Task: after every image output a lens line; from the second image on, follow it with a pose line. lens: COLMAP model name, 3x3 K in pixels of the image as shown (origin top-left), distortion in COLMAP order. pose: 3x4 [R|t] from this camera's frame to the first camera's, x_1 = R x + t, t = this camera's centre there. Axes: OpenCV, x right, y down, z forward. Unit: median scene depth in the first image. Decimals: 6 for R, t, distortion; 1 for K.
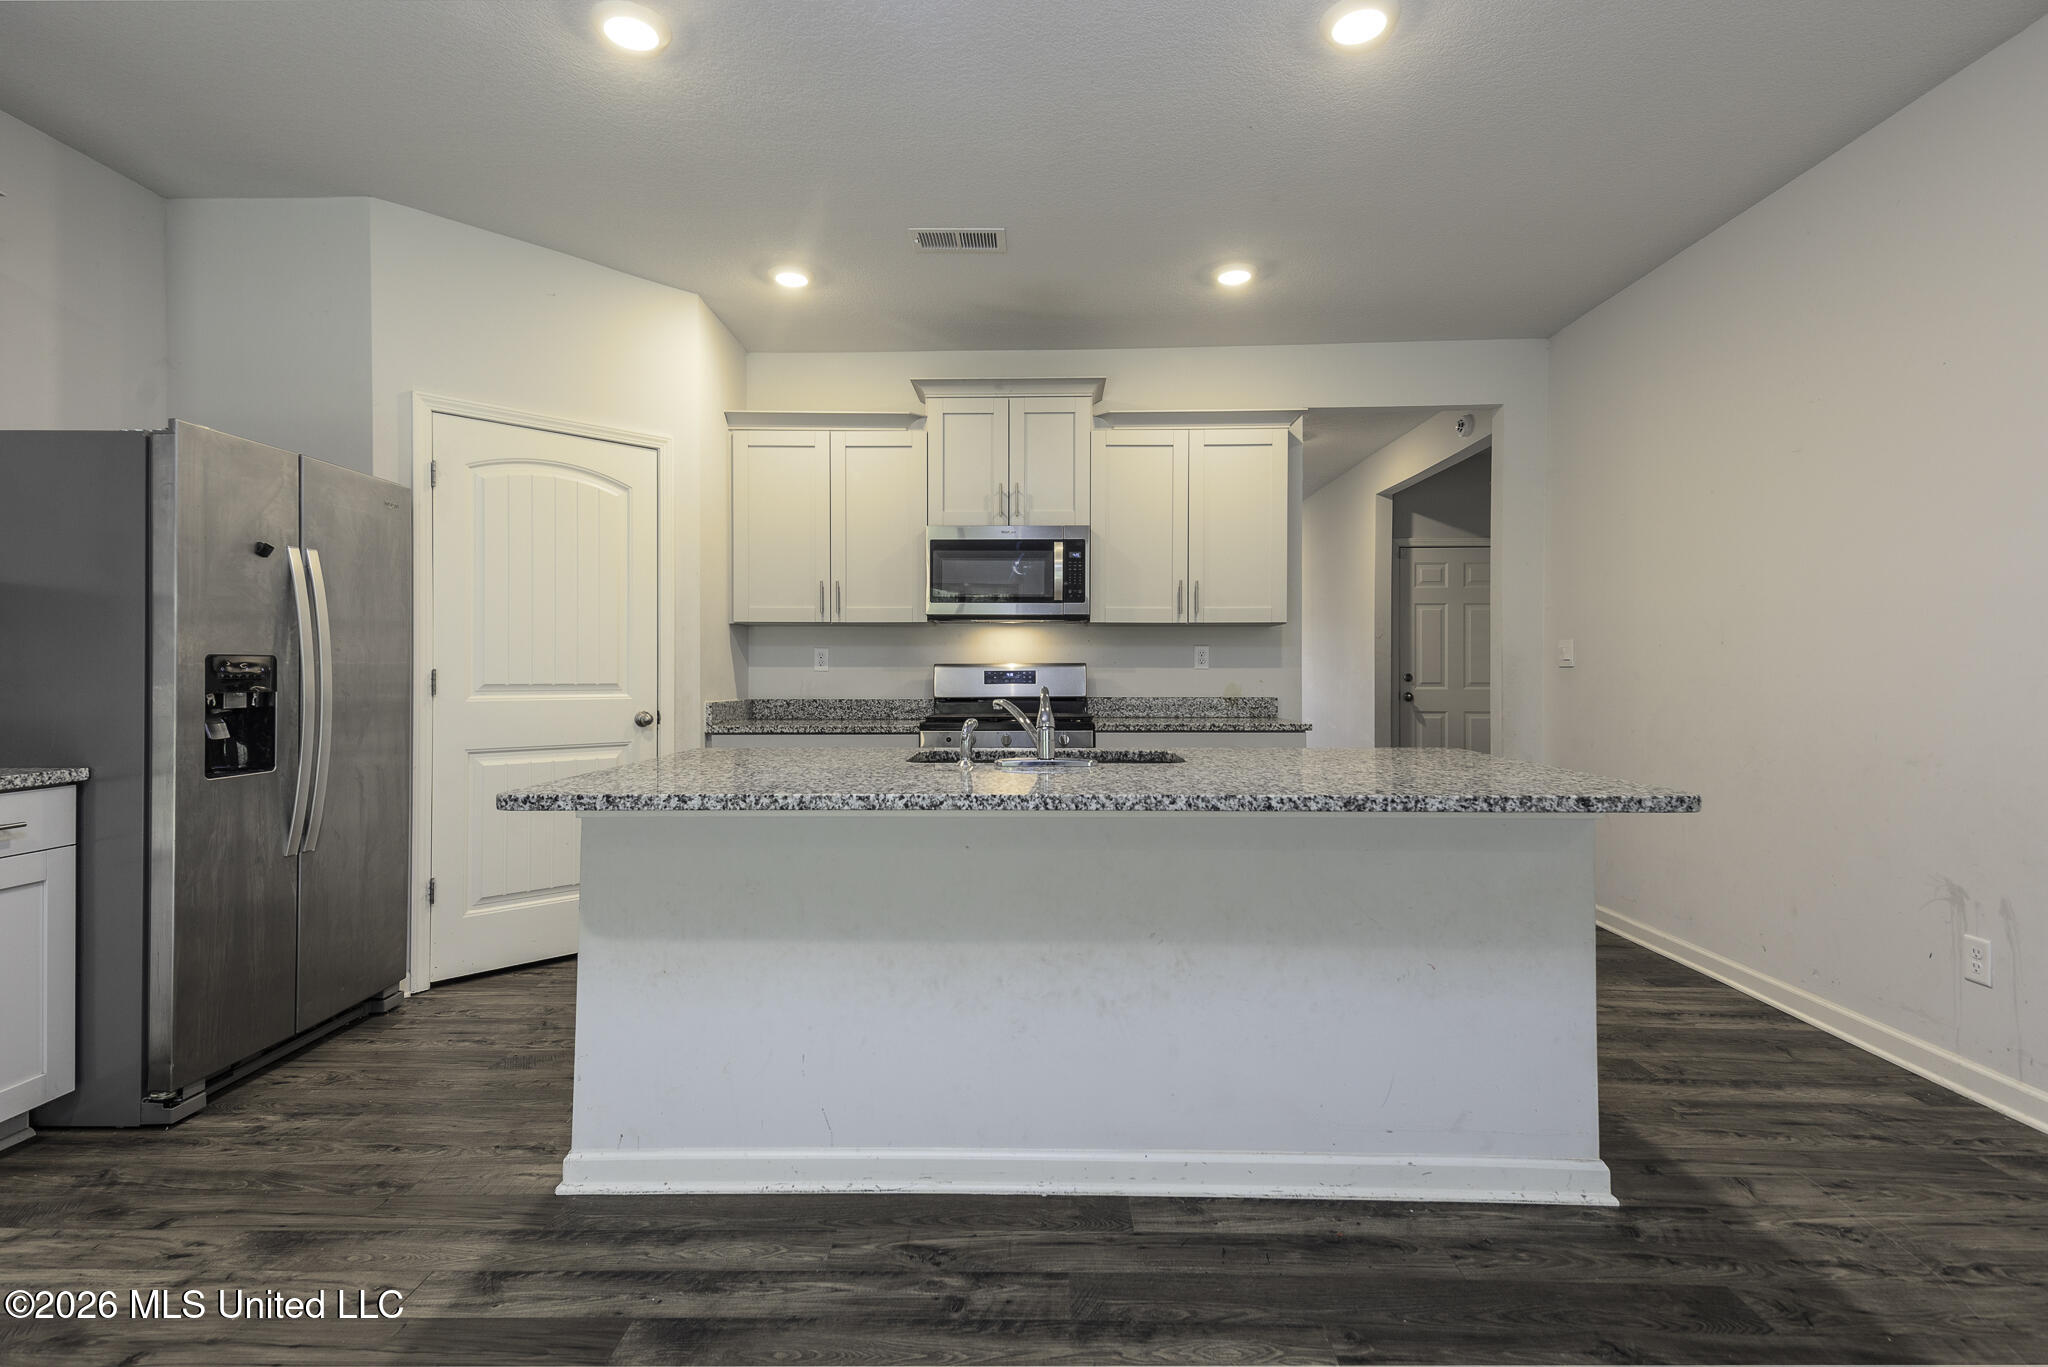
lens RADIAL K [[982.1, 0, 1009.6], [0, 982.1, 670.2], [0, 0, 1]] dist [0.050663, -0.020638]
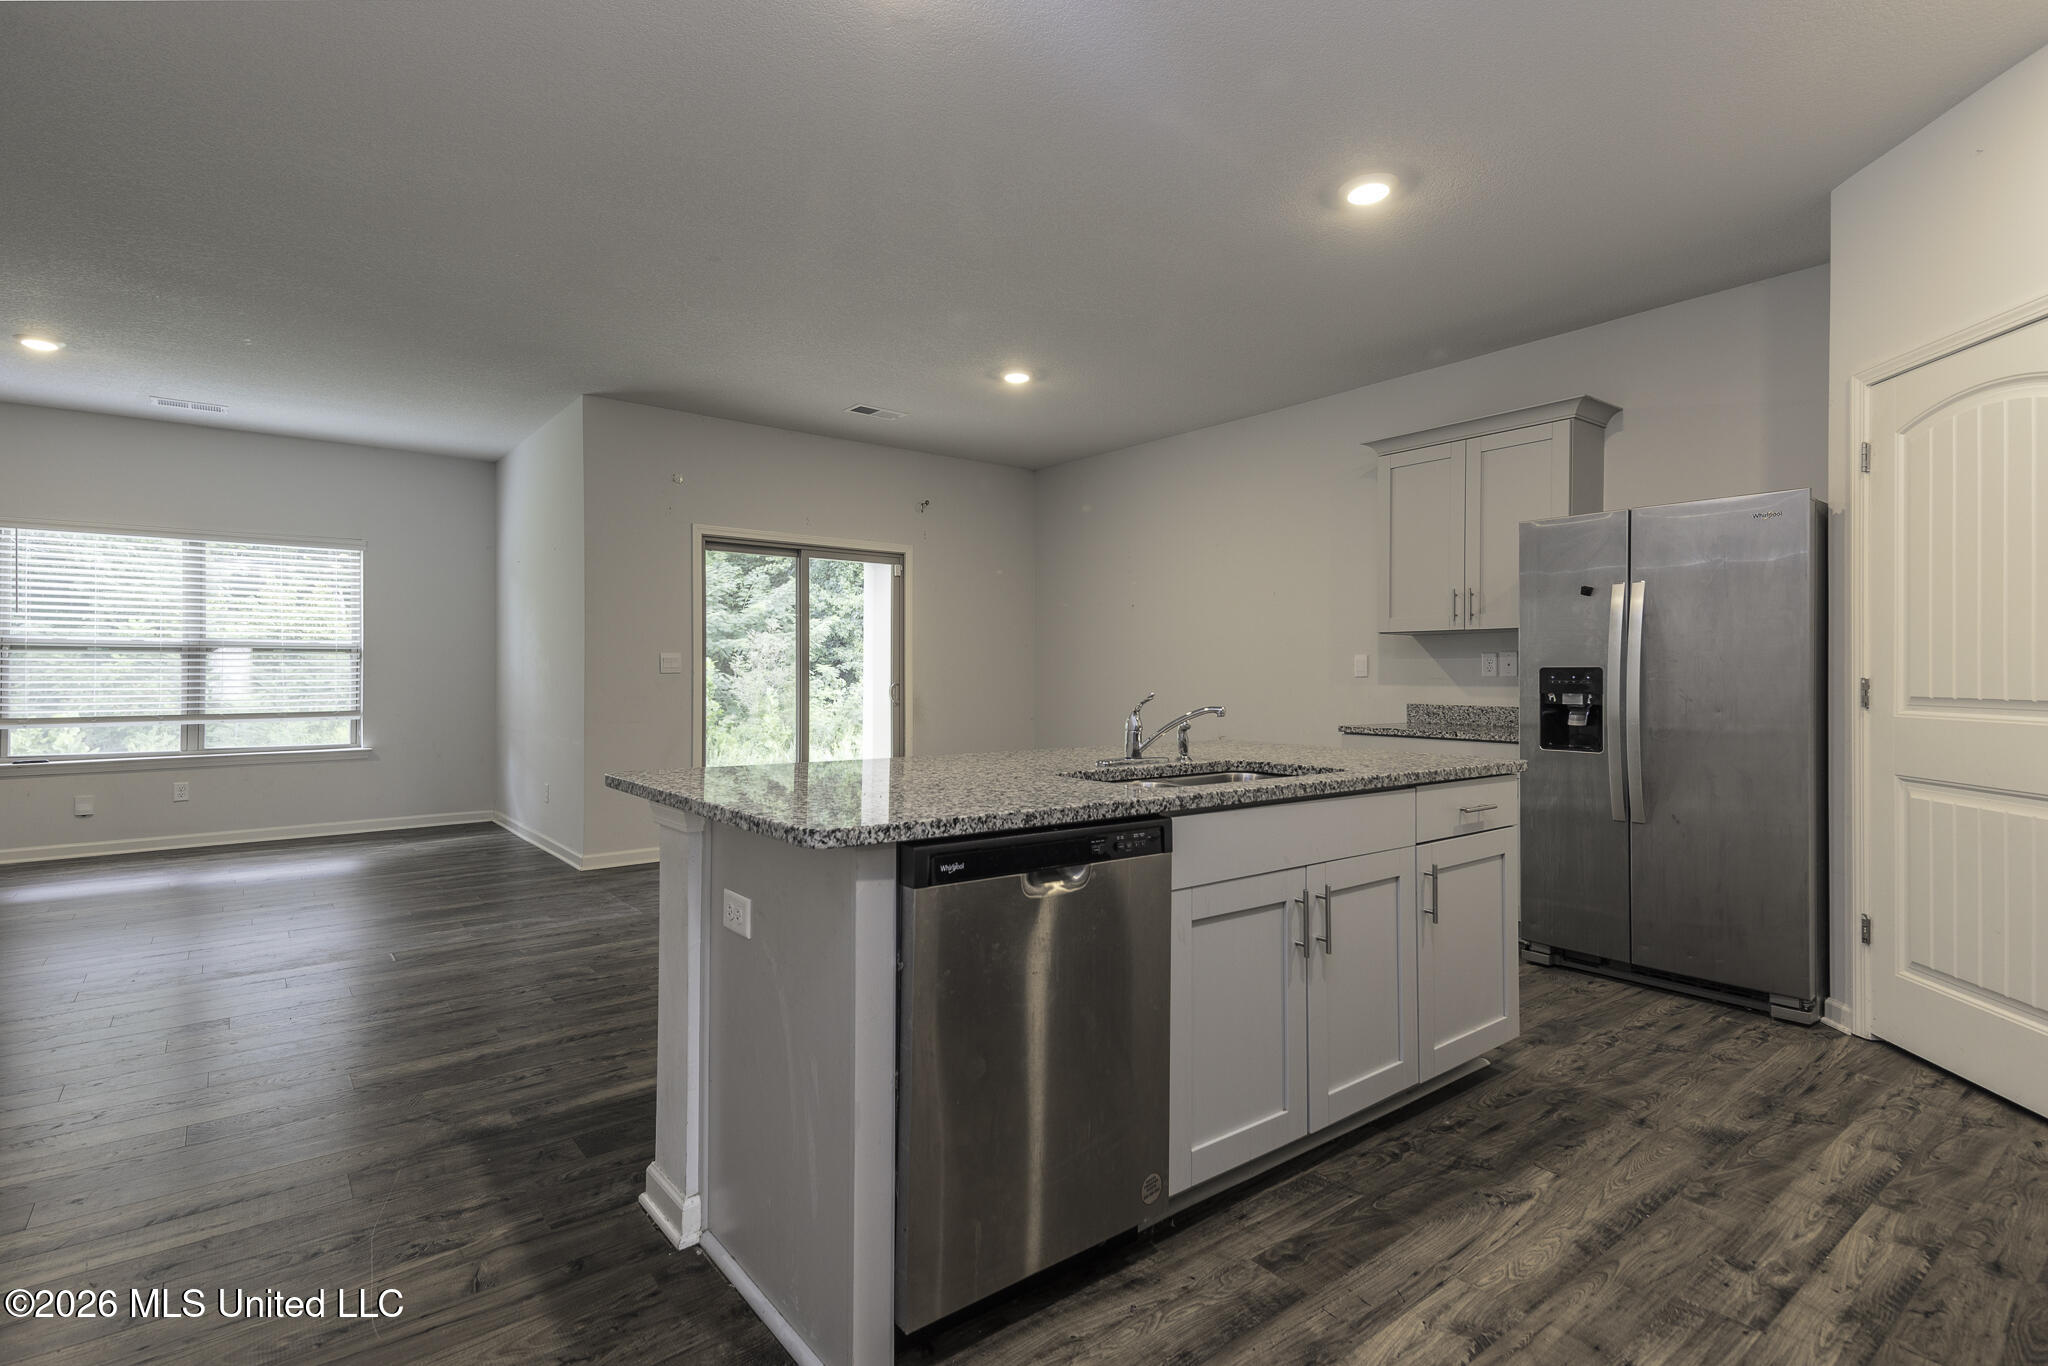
lens RADIAL K [[993.8, 0, 1009.0], [0, 993.8, 678.1], [0, 0, 1]] dist [0.051077, -0.000586]
pose [[-0.775746, -0.002720, -0.631040, 0.714674], [-0.004609, 0.999988, 0.001356, 0.002145], [0.631029, 0.003961, -0.775749, 1.501318]]
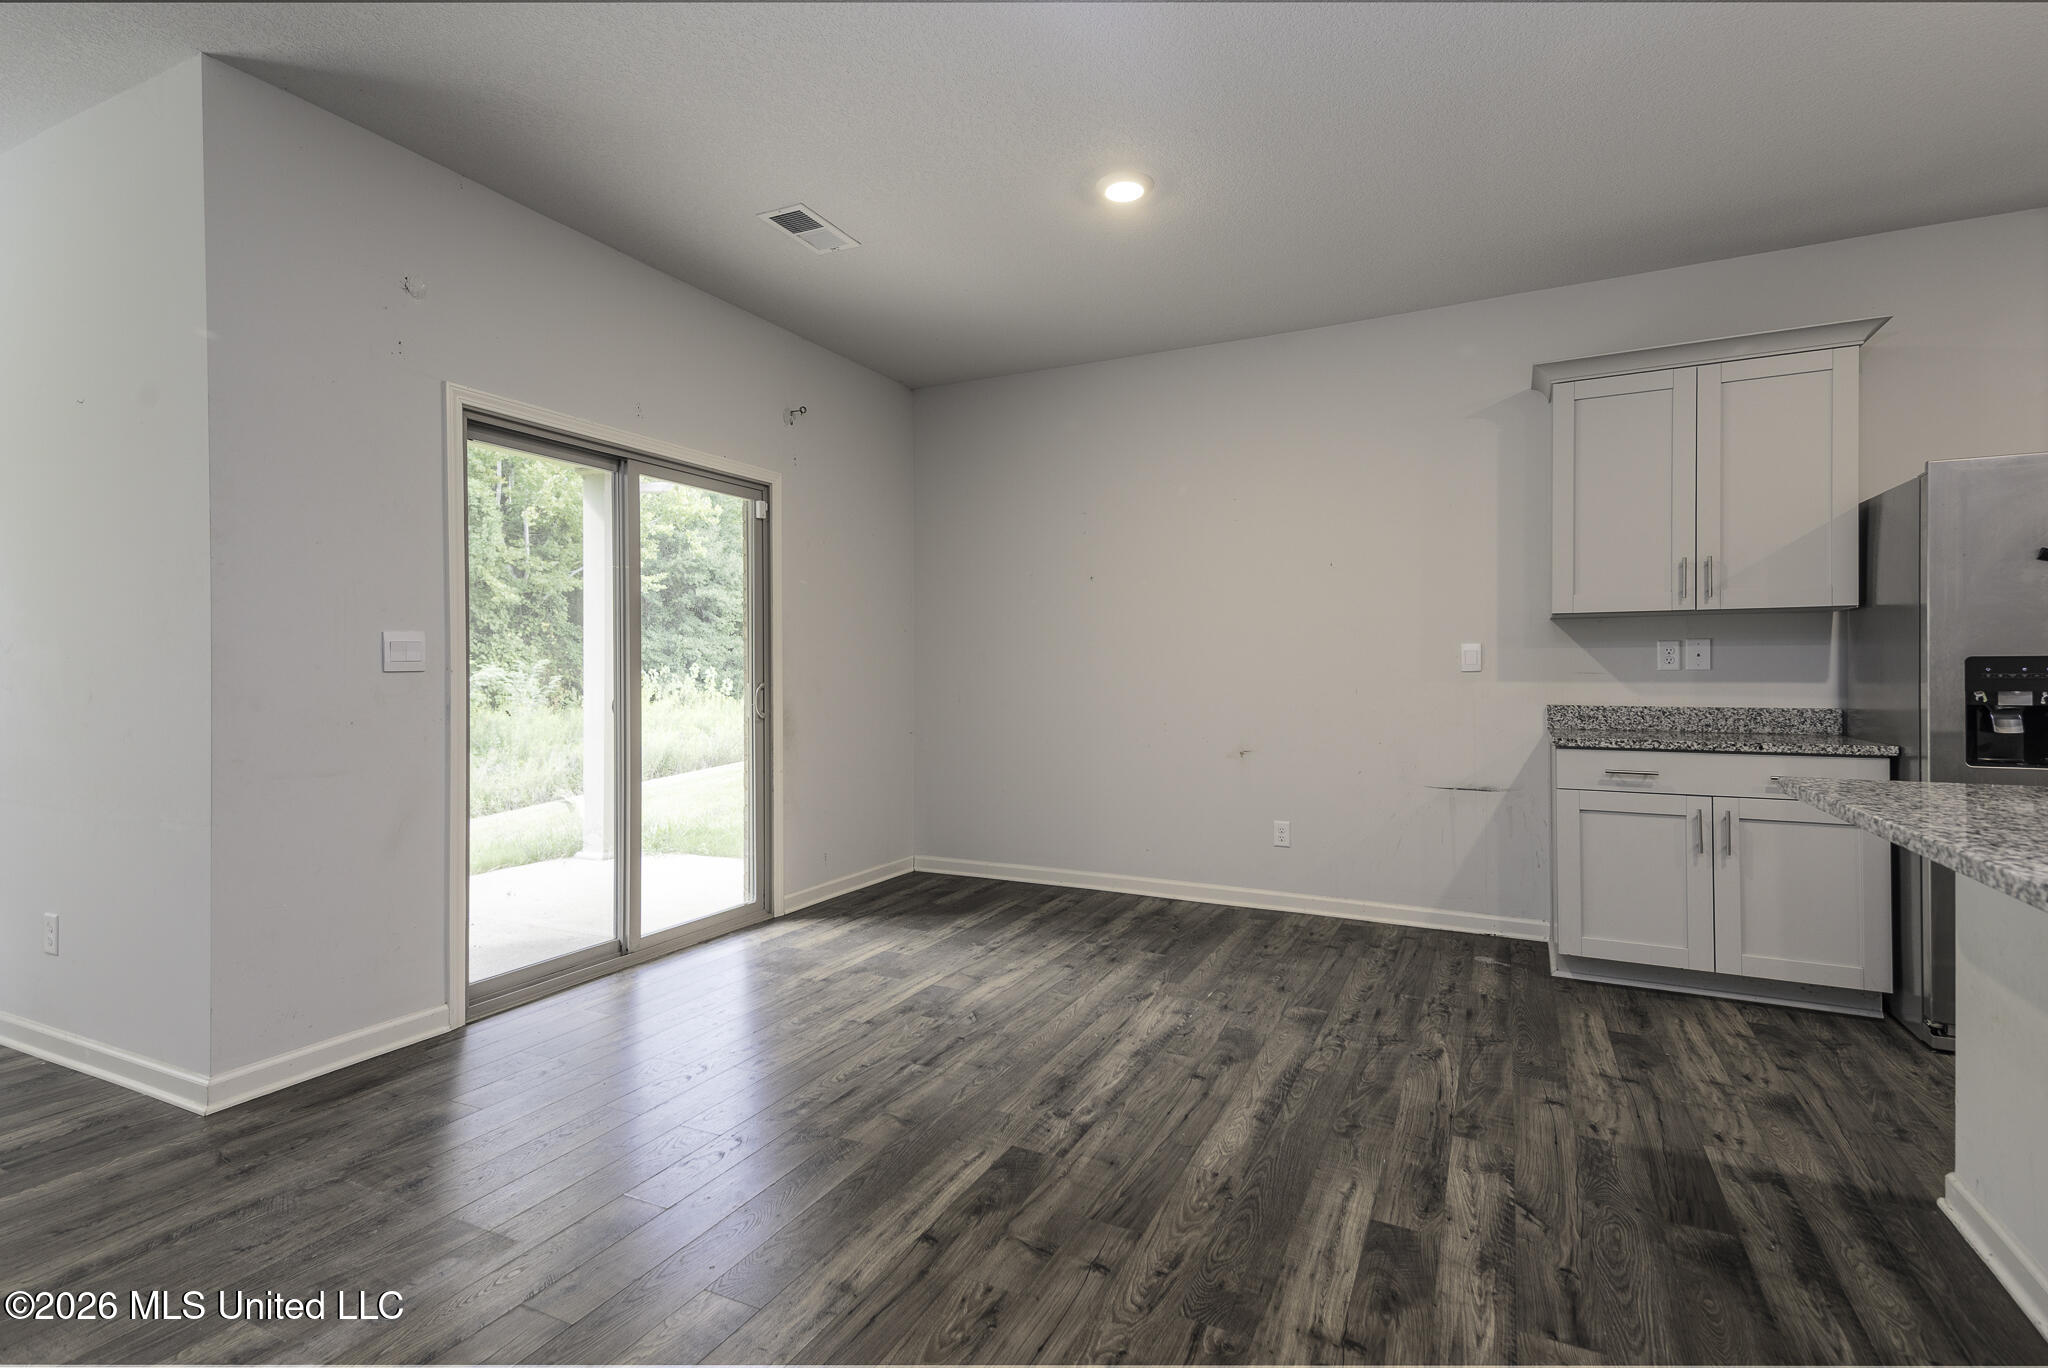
lens RADIAL K [[982.1, 0, 1021.4], [0, 982.1, 673.1], [0, 0, 1]] dist [0.050663, -0.020638]
pose [[-0.422548, 0.000598, -0.906340, 0.621124], [0.002522, 0.999997, -0.000516, 0.001028], [0.906337, -0.002503, -0.422548, 0.456636]]
